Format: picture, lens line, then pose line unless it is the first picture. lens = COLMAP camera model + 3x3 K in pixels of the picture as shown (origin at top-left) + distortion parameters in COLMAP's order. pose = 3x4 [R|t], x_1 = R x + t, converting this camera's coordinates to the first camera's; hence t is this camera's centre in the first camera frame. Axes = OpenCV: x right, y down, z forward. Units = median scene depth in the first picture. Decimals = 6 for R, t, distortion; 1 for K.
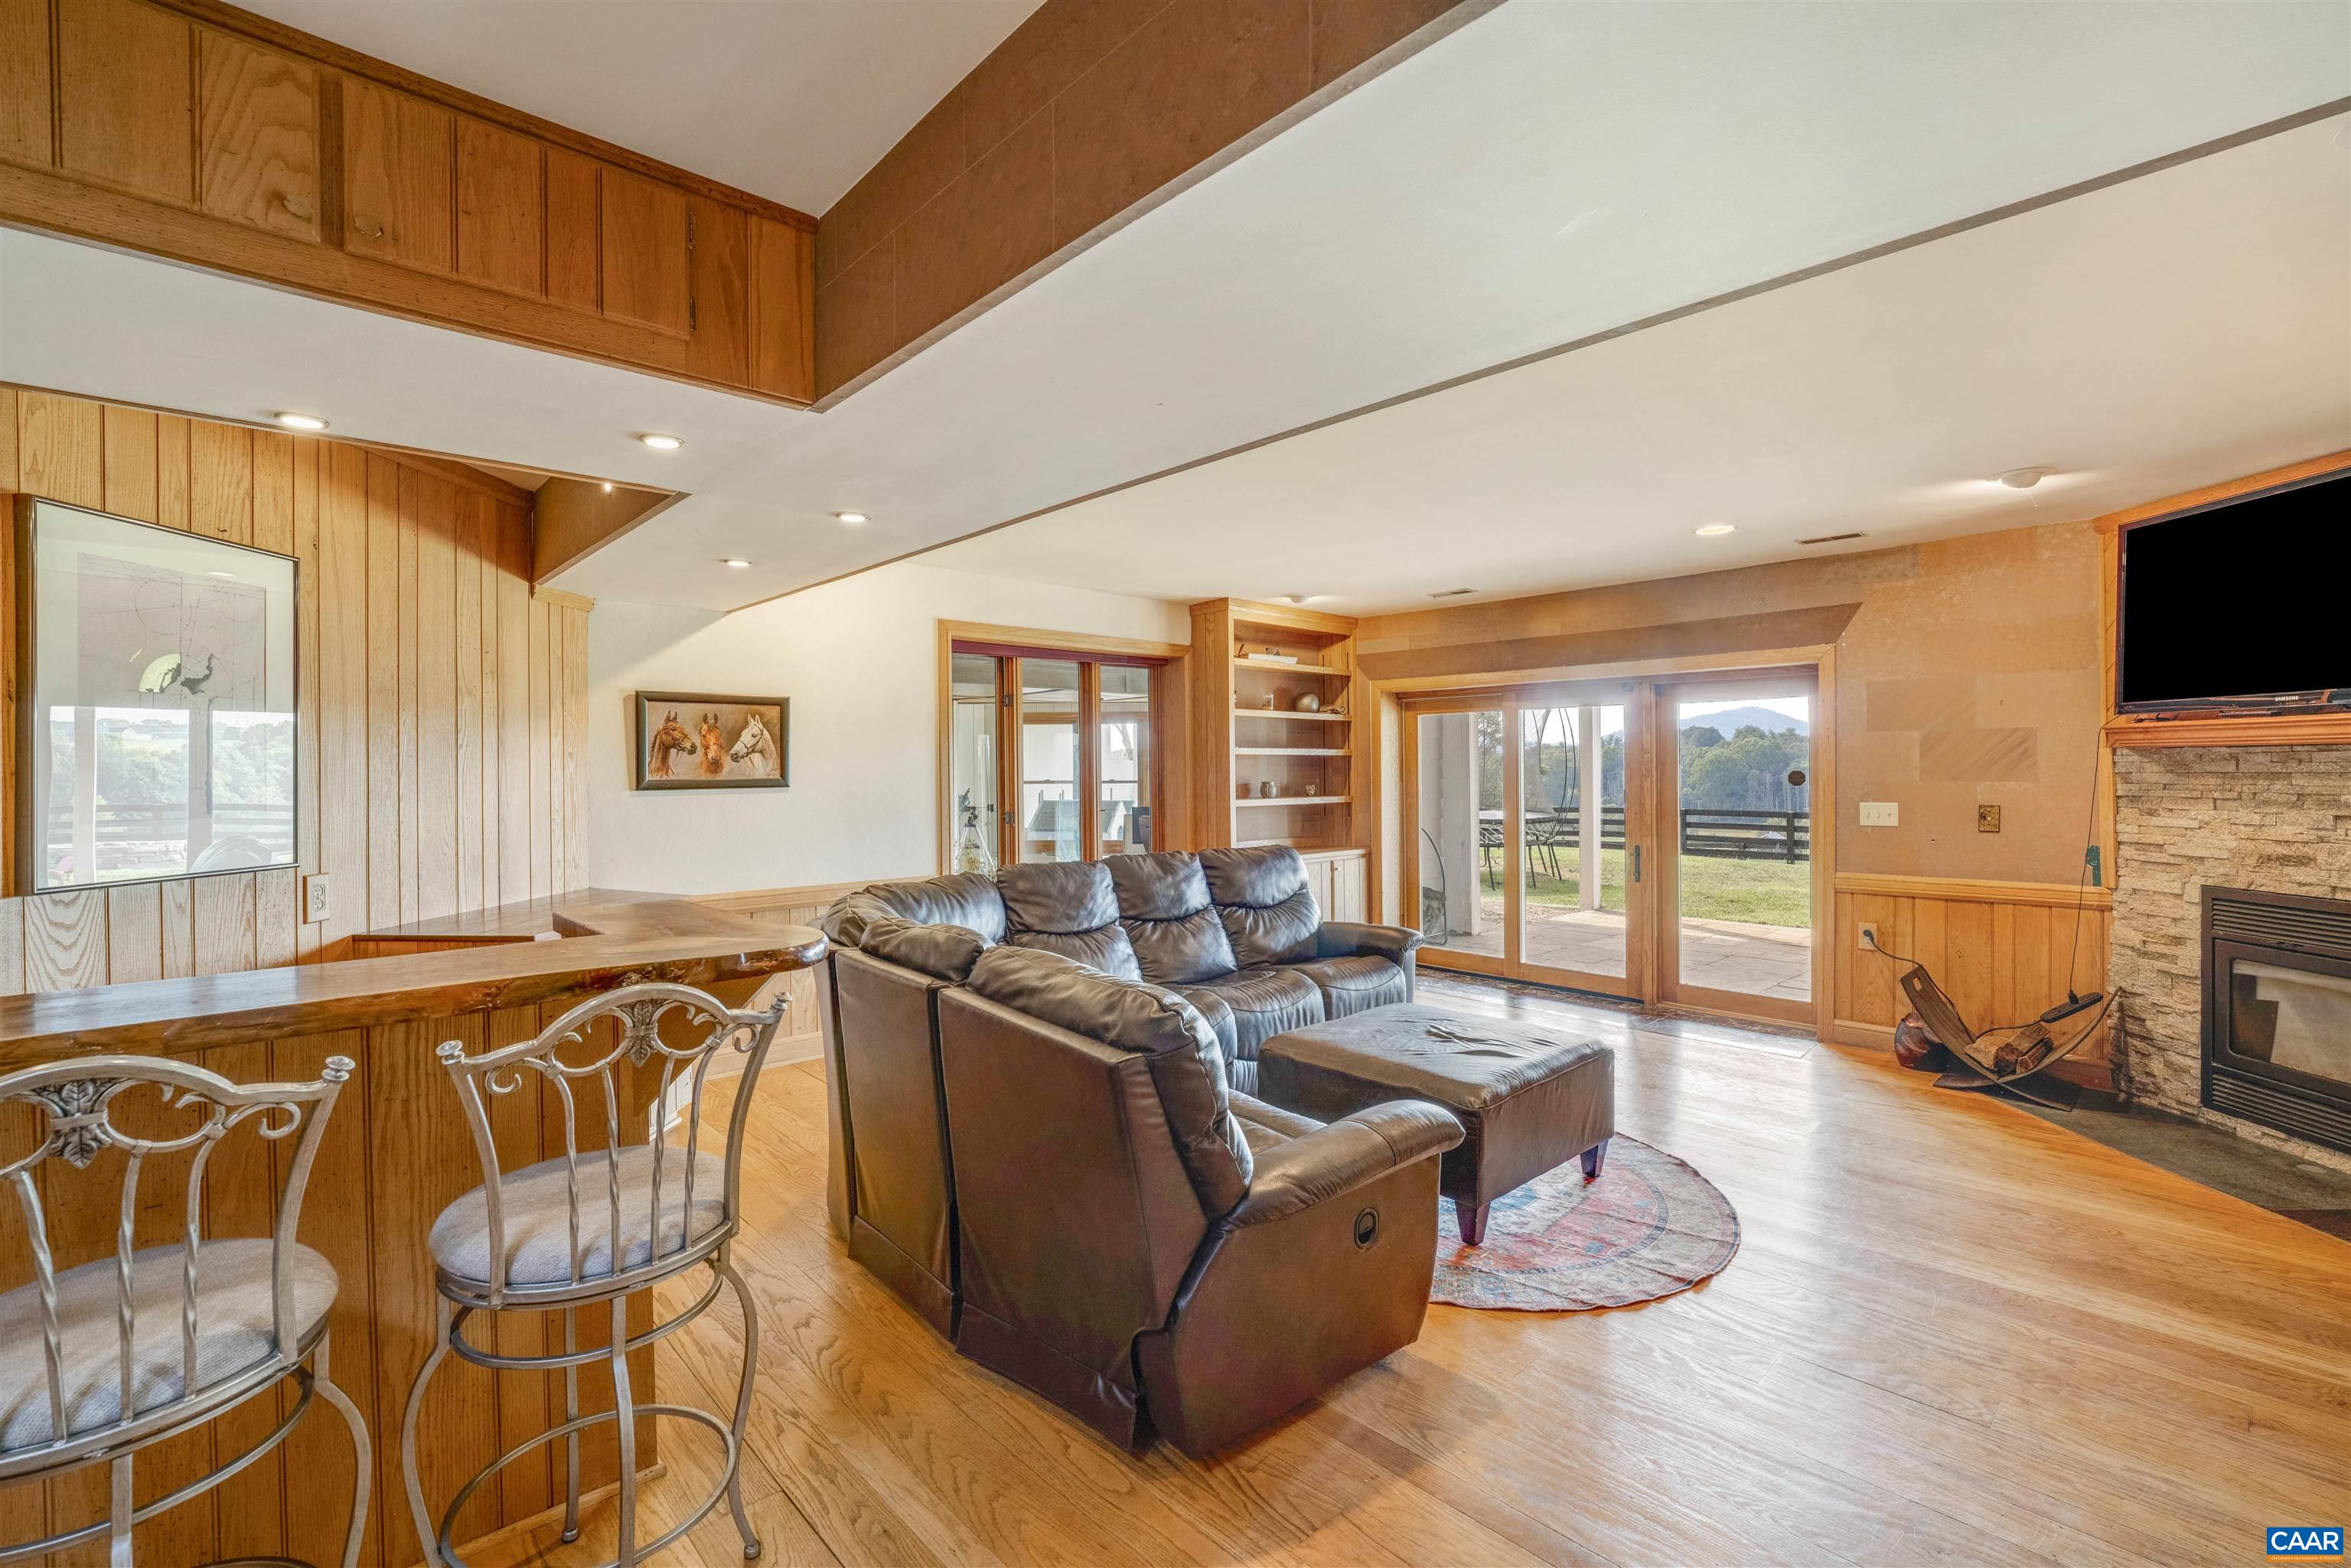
lens RADIAL K [[1027.4, 0, 1168.6], [0, 1027.4, 778.1], [0, 0, 1]] dist [-0.001811, -0.000104]
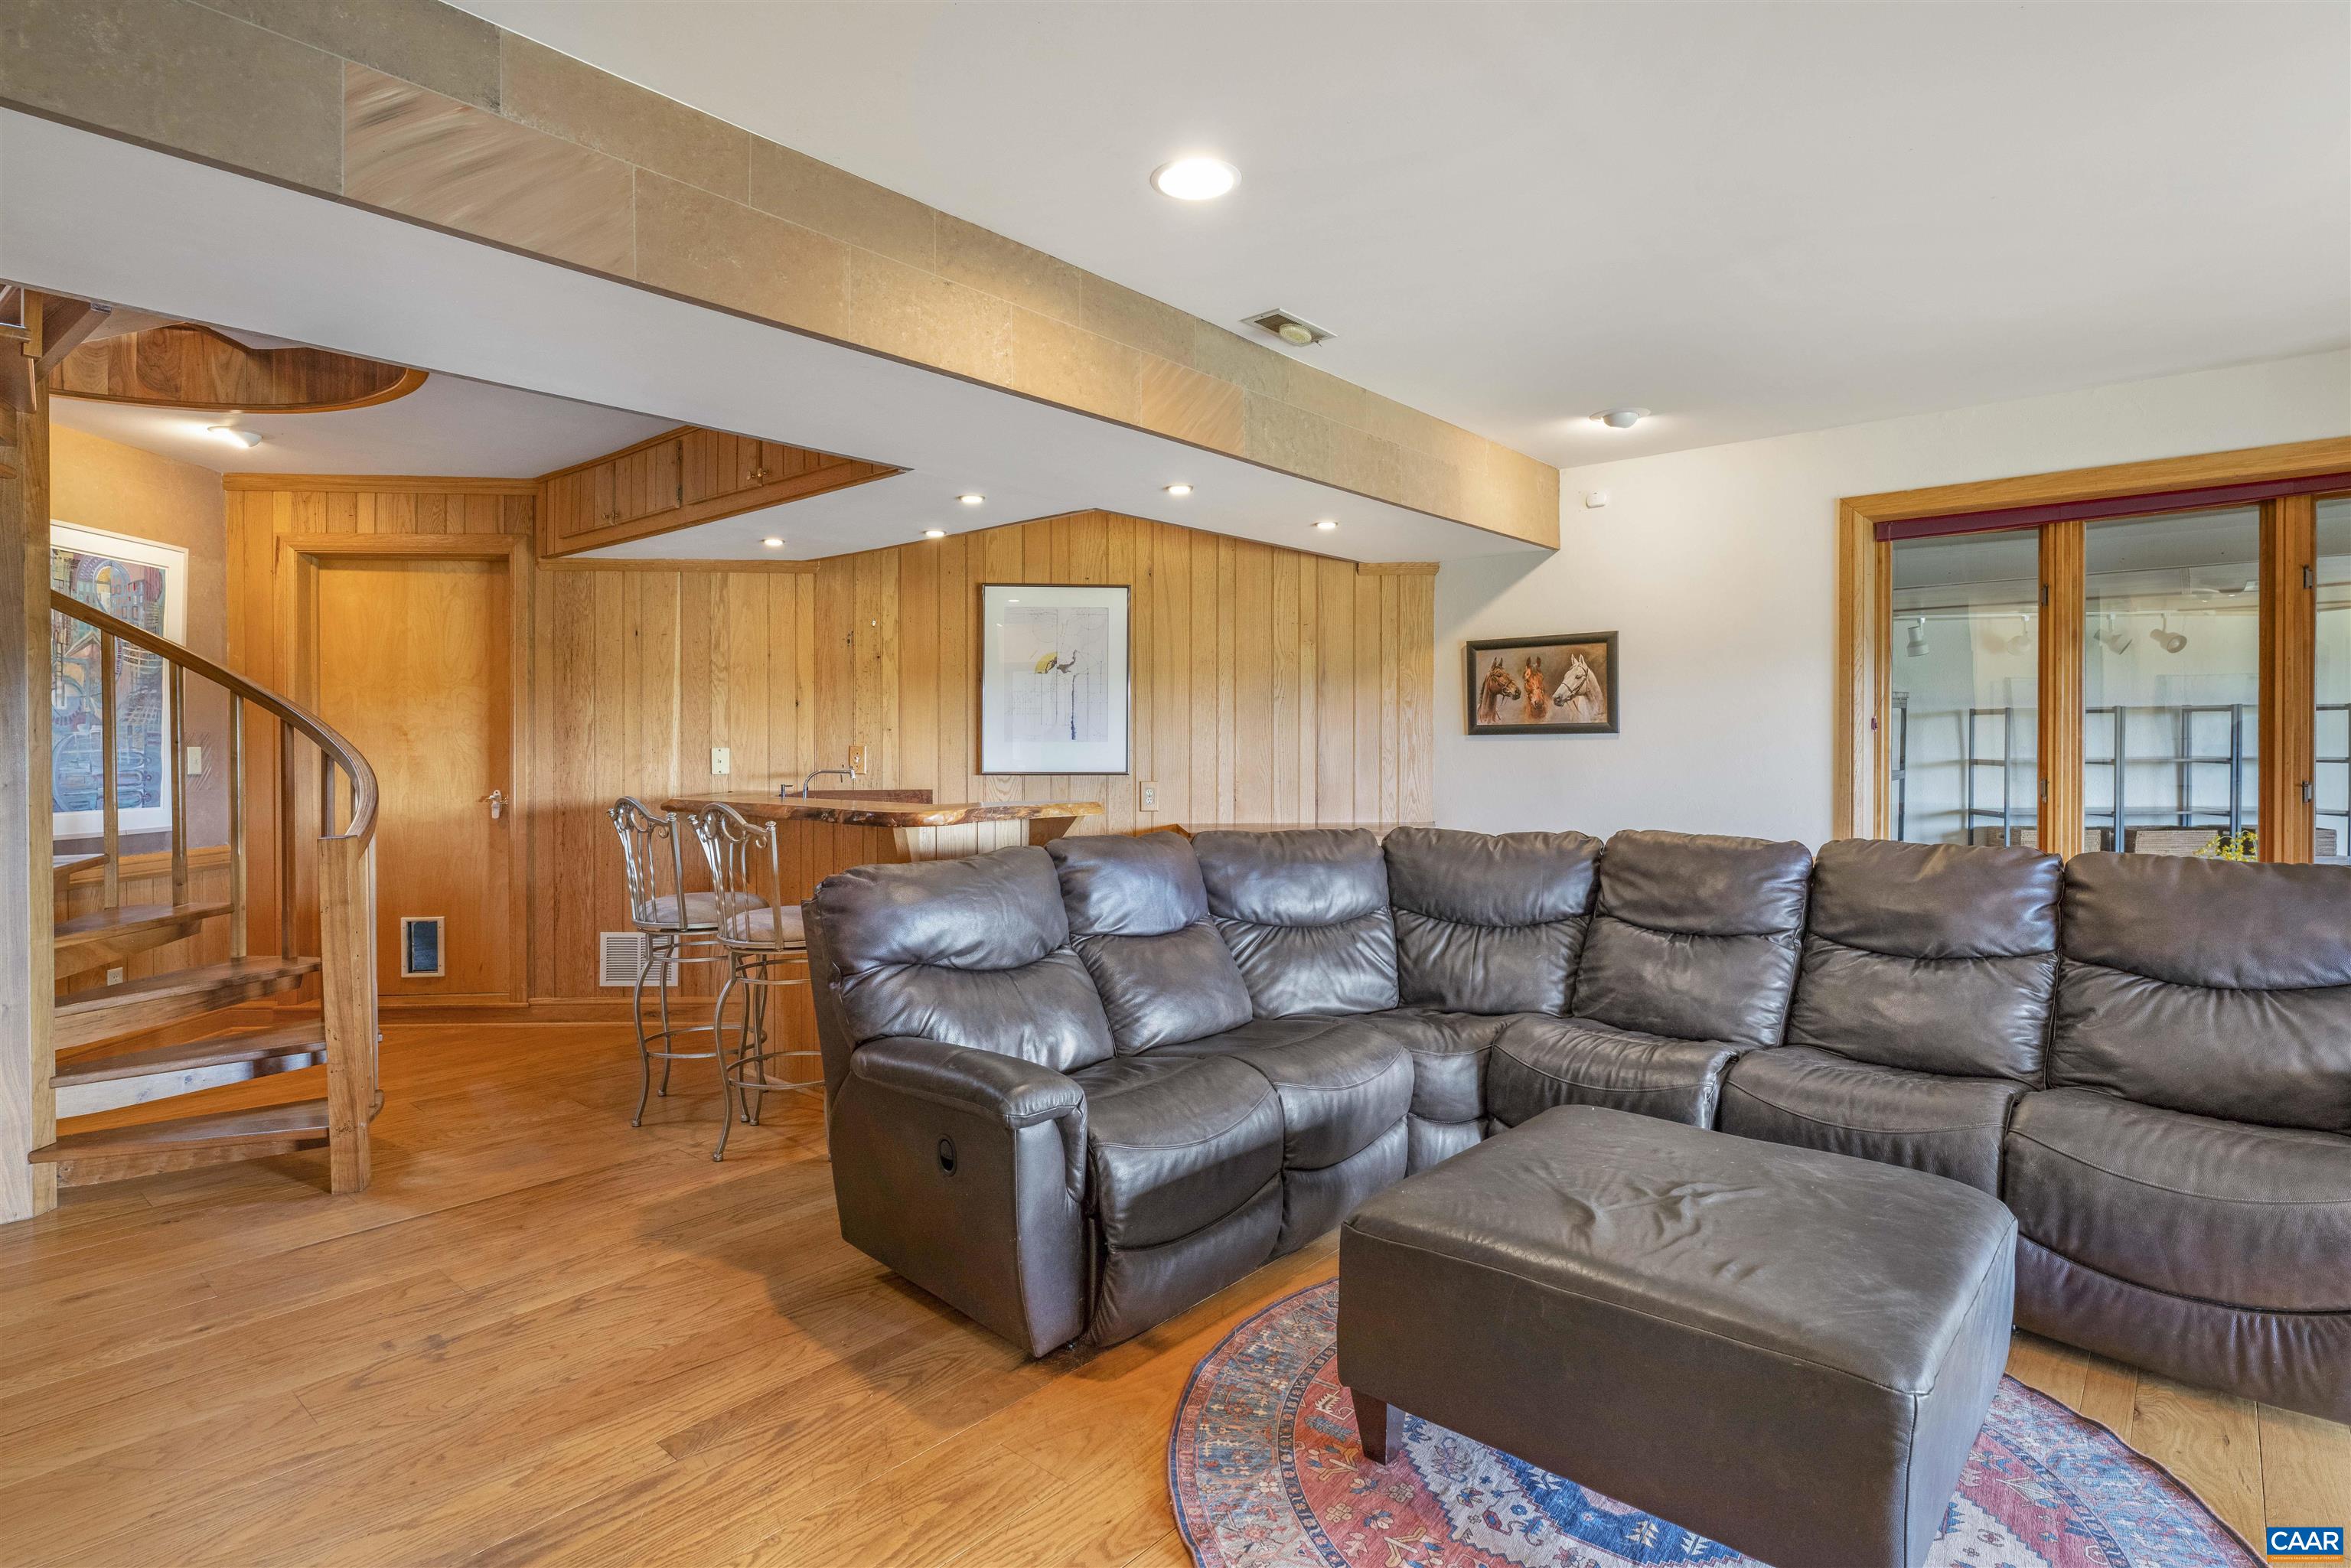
lens RADIAL K [[1185.0, 0, 1171.3], [0, 1185.0, 767.0], [0, 0, 1]] dist [0.002528, 0.000139]
pose [[0.113480, 0.016724, -0.993399, 0.653035], [-0.009524, 0.999831, 0.015744, 0.028103], [0.993495, 0.007674, 0.113621, 0.539204]]
